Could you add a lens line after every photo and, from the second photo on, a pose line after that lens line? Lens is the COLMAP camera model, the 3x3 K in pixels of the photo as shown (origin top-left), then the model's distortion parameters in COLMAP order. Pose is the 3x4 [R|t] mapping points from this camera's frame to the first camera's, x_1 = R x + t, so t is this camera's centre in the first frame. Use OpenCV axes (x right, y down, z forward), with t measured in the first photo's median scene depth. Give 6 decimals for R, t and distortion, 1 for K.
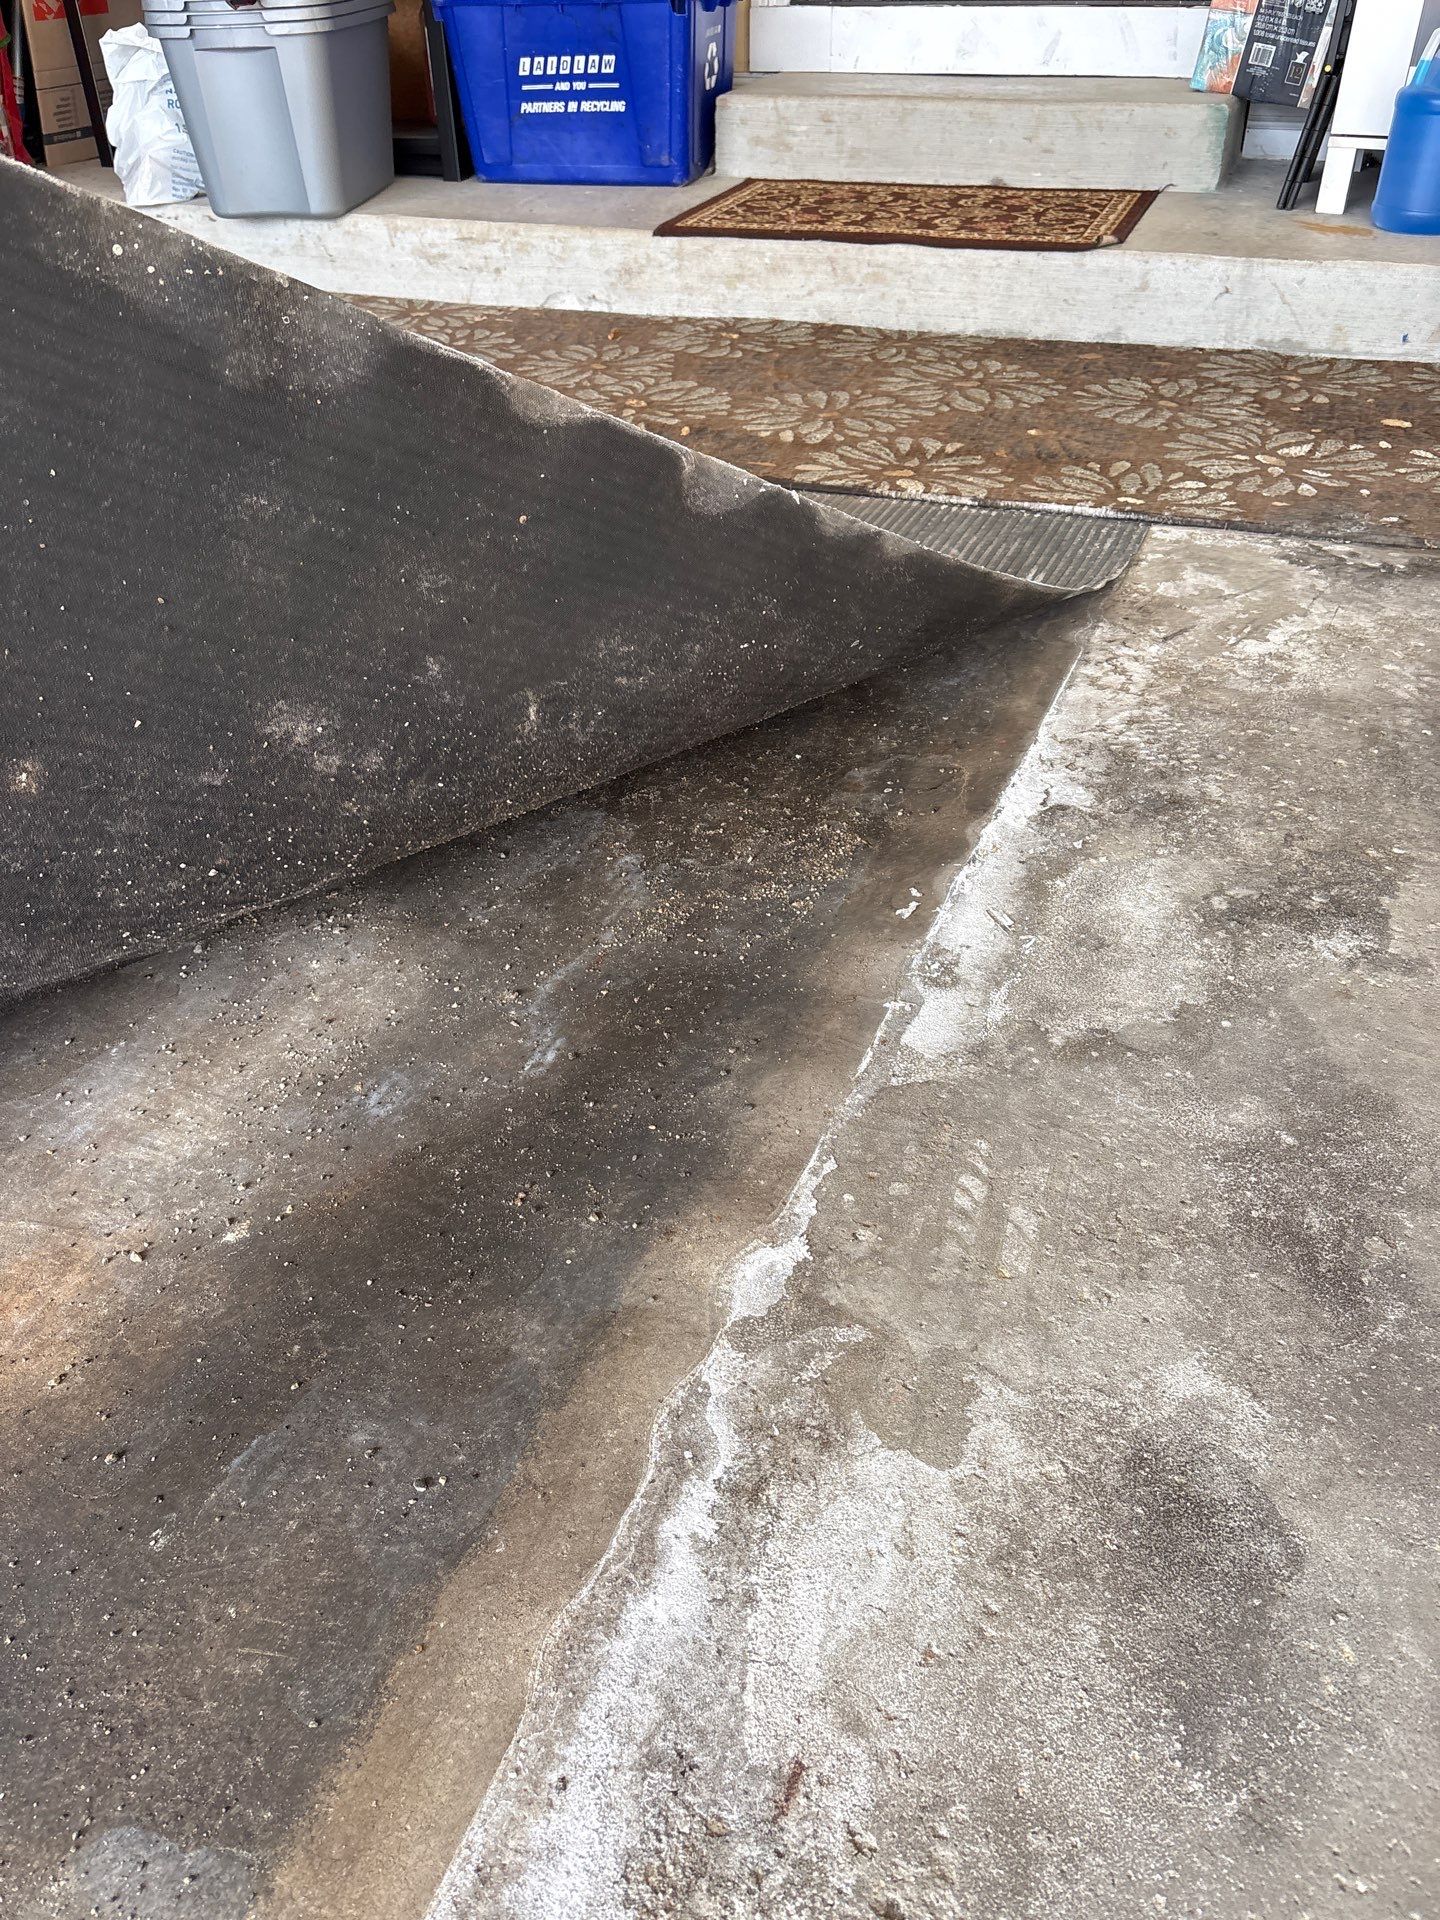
lens RADIAL K [[1405.1, 0, 717.8], [0, 1405.1, 959.3], [0, 0, 1]] dist [0.051105, -0.054678]
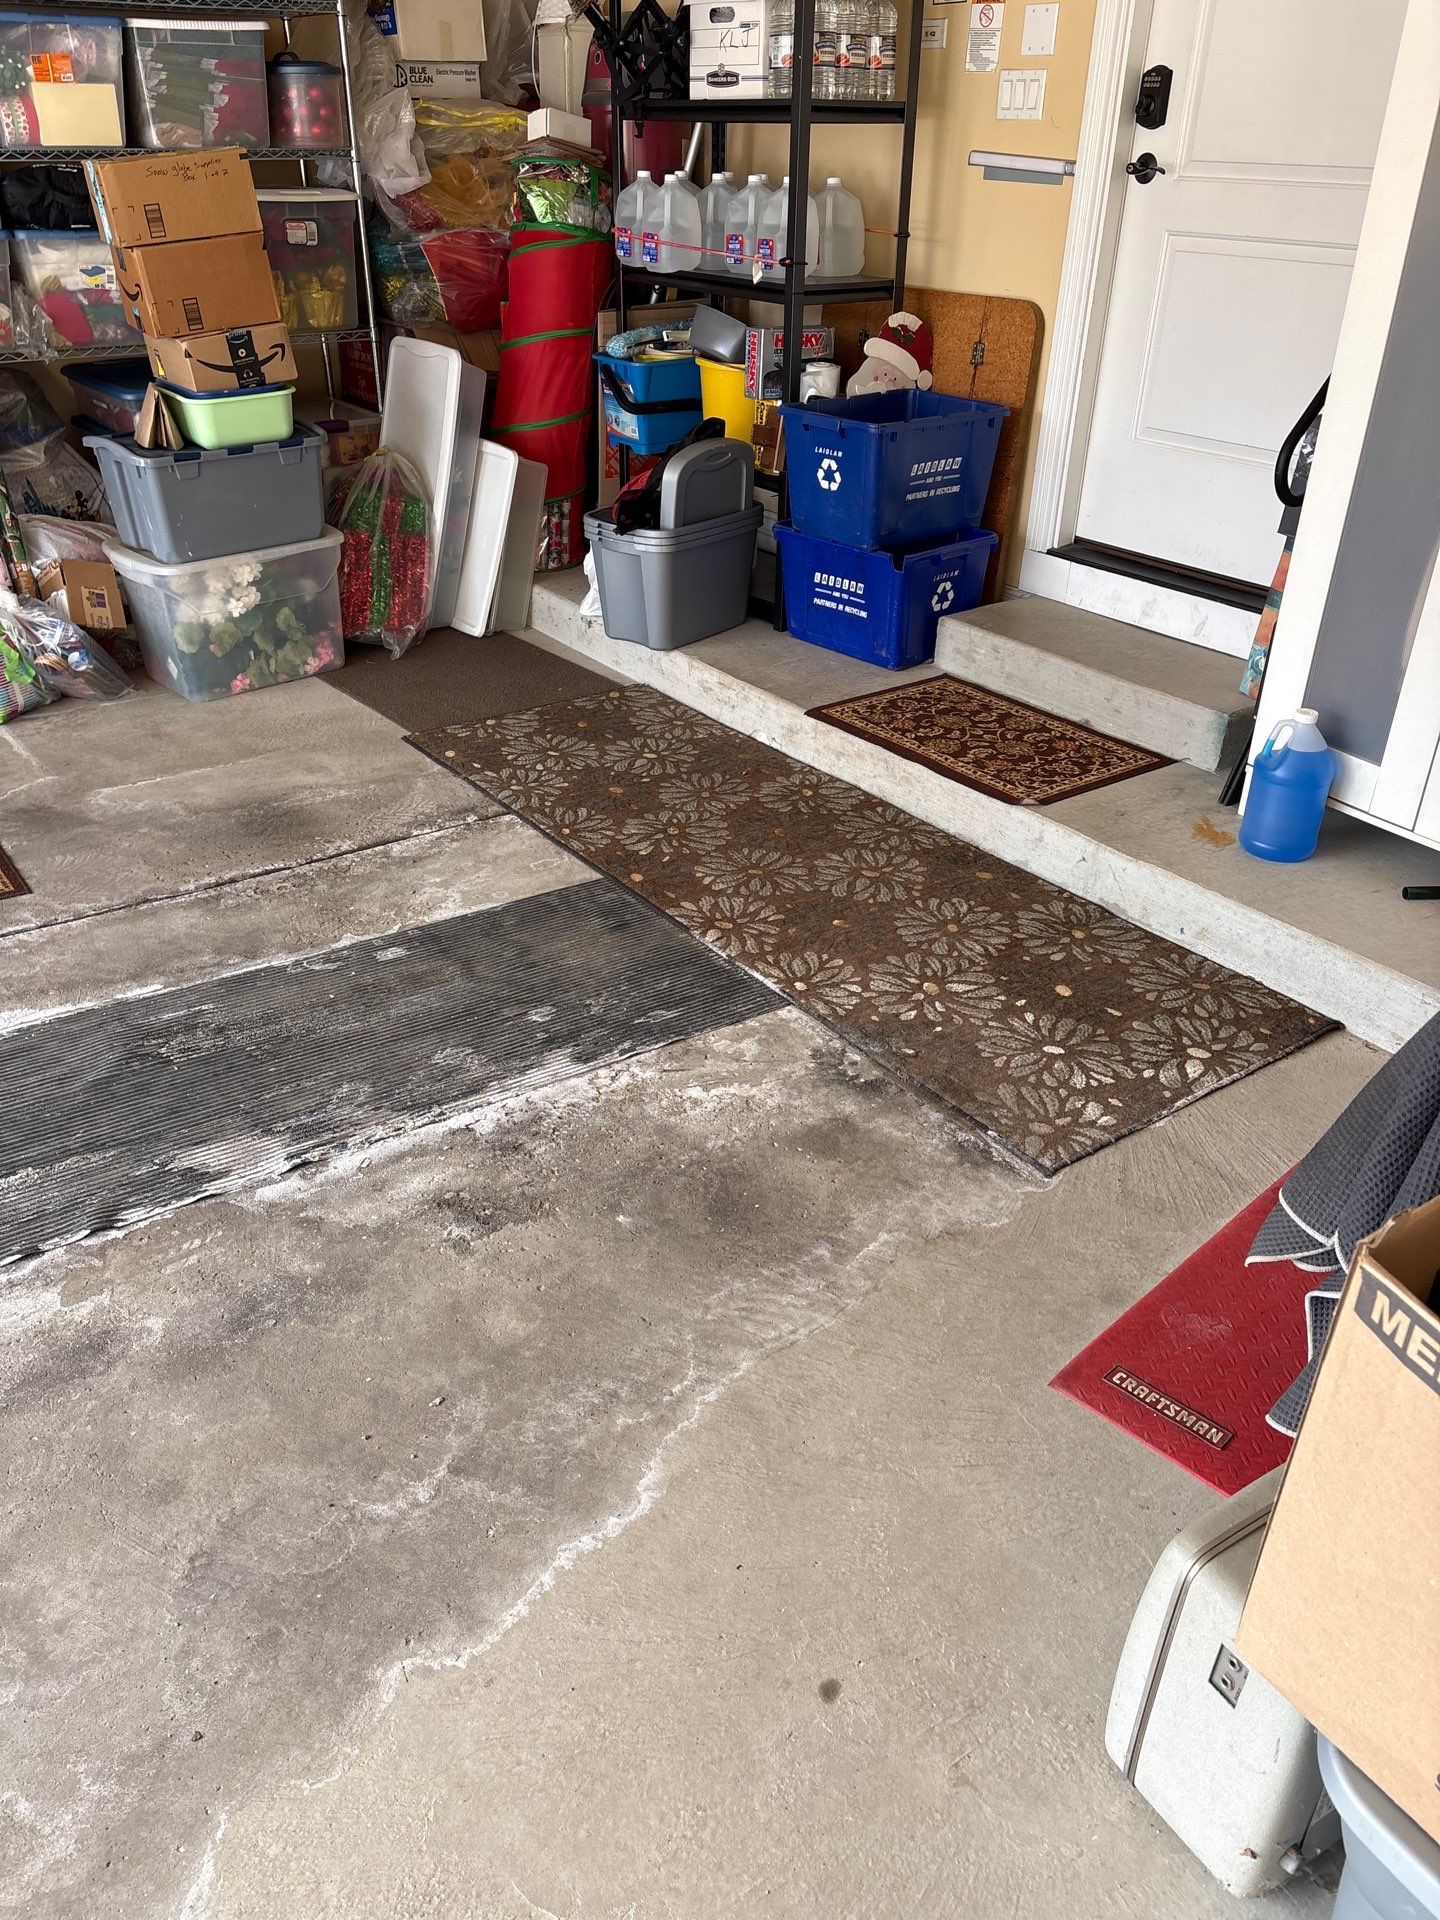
lens RADIAL K [[1405.1, 0, 753.0], [0, 1405.1, 1014.4], [0, 0, 1]] dist [0.051105, -0.054678]
pose [[0.837103, 0.316036, -0.446519, 0.689924], [-0.357020, 0.934060, -0.008211, -0.188755], [0.414481, 0.166290, 0.894736, -0.304560]]
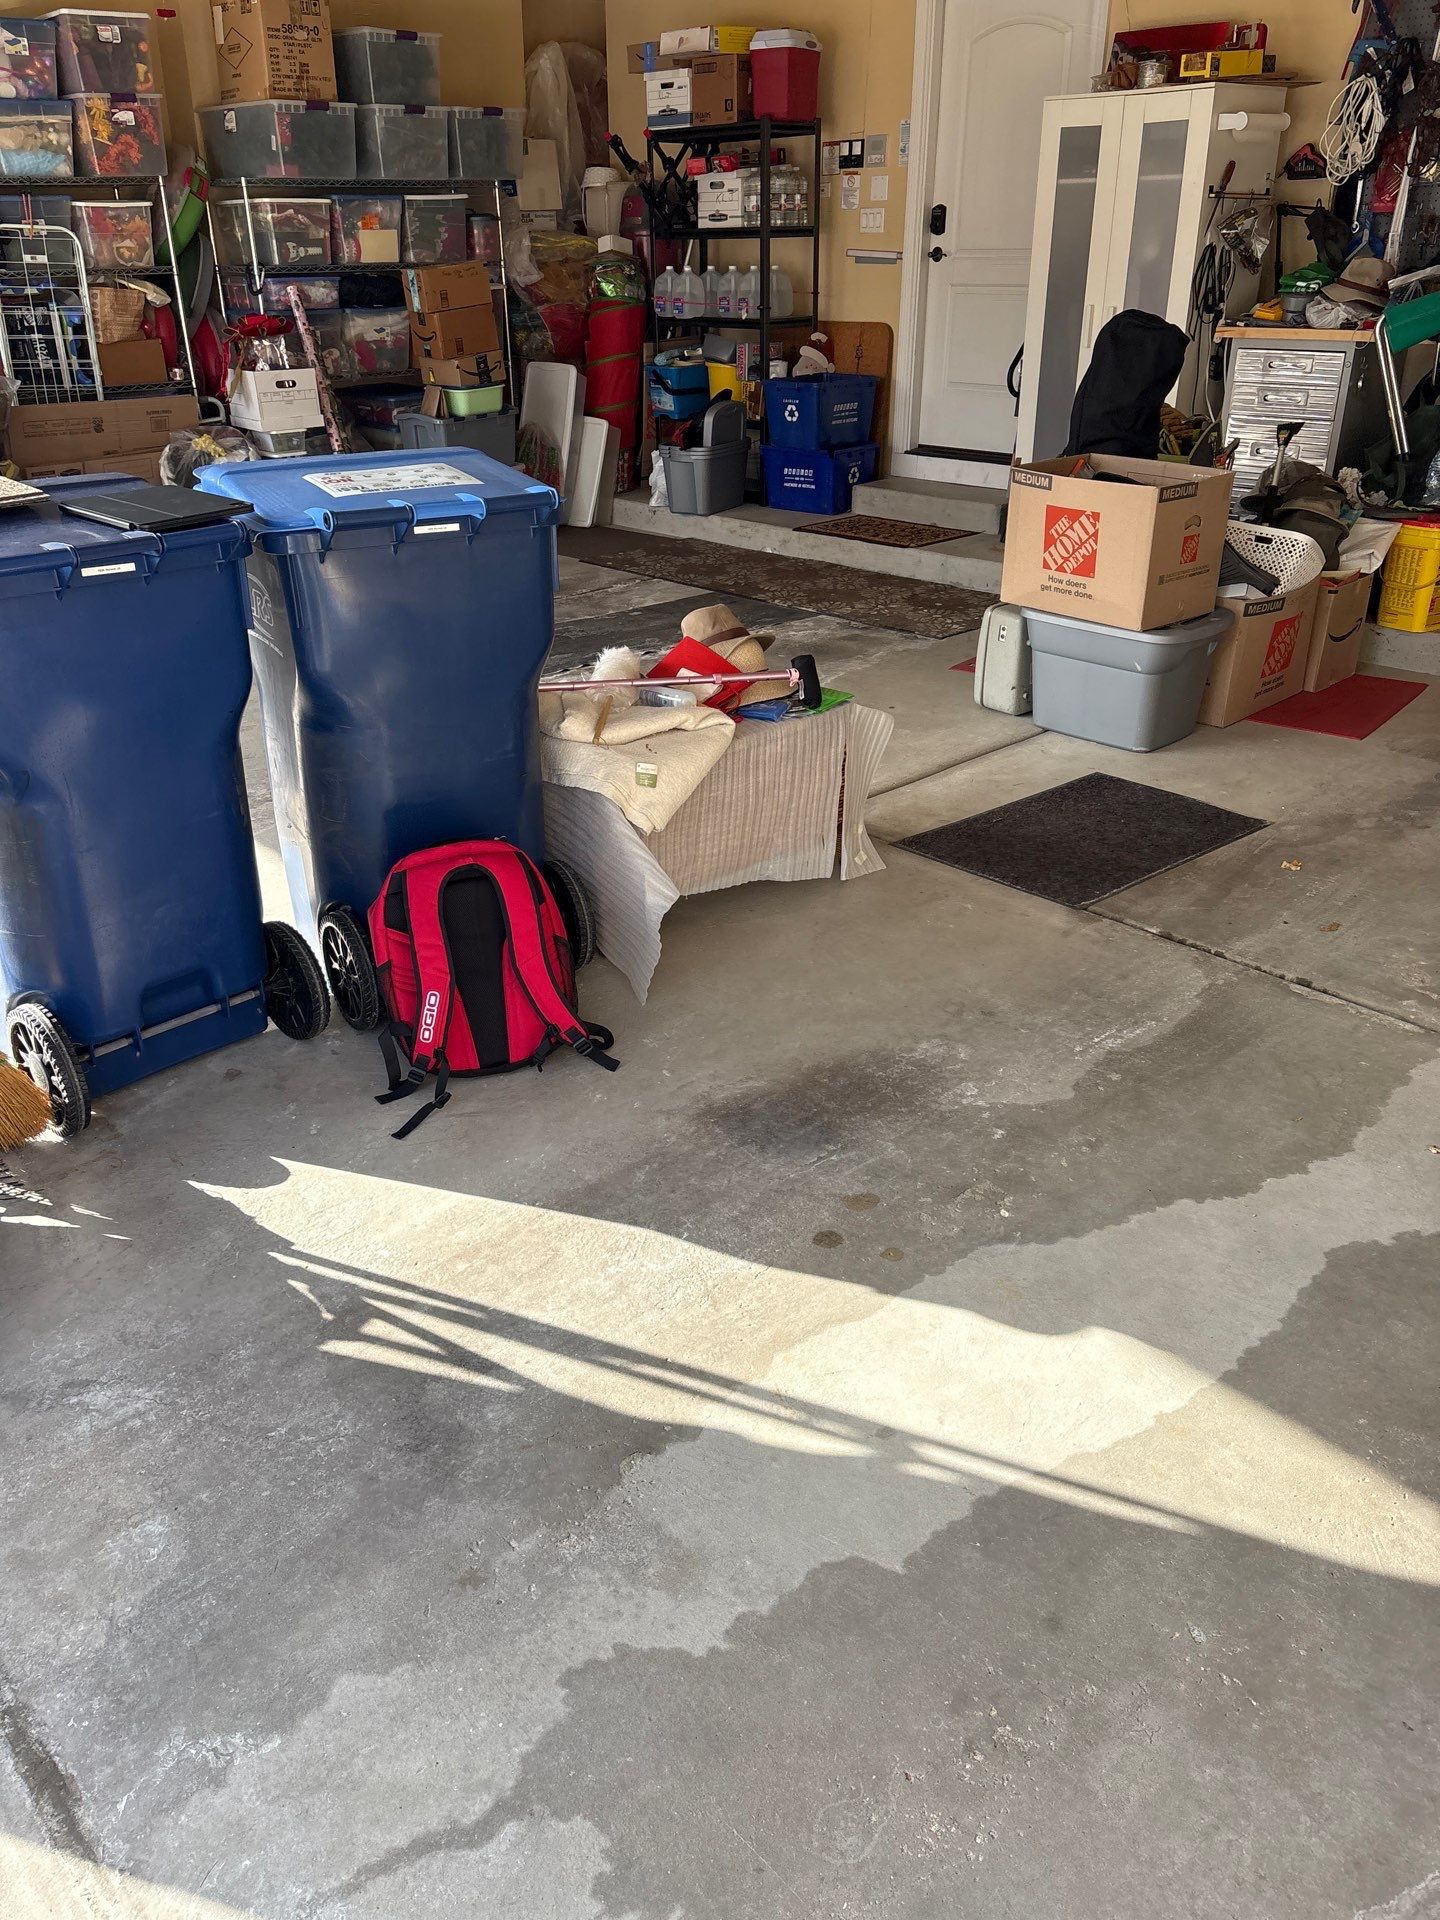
lens RADIAL K [[1356.5, 0, 729.1], [0, 1356.5, 1012.2], [0, 0, 1]] dist [0.022367, -0.024830]
pose [[0.893230, 0.227737, -0.387654, 1.181025], [-0.275206, 0.958769, -0.070874, 0.692115], [0.355530, 0.169991, 0.919076, -1.489694]]
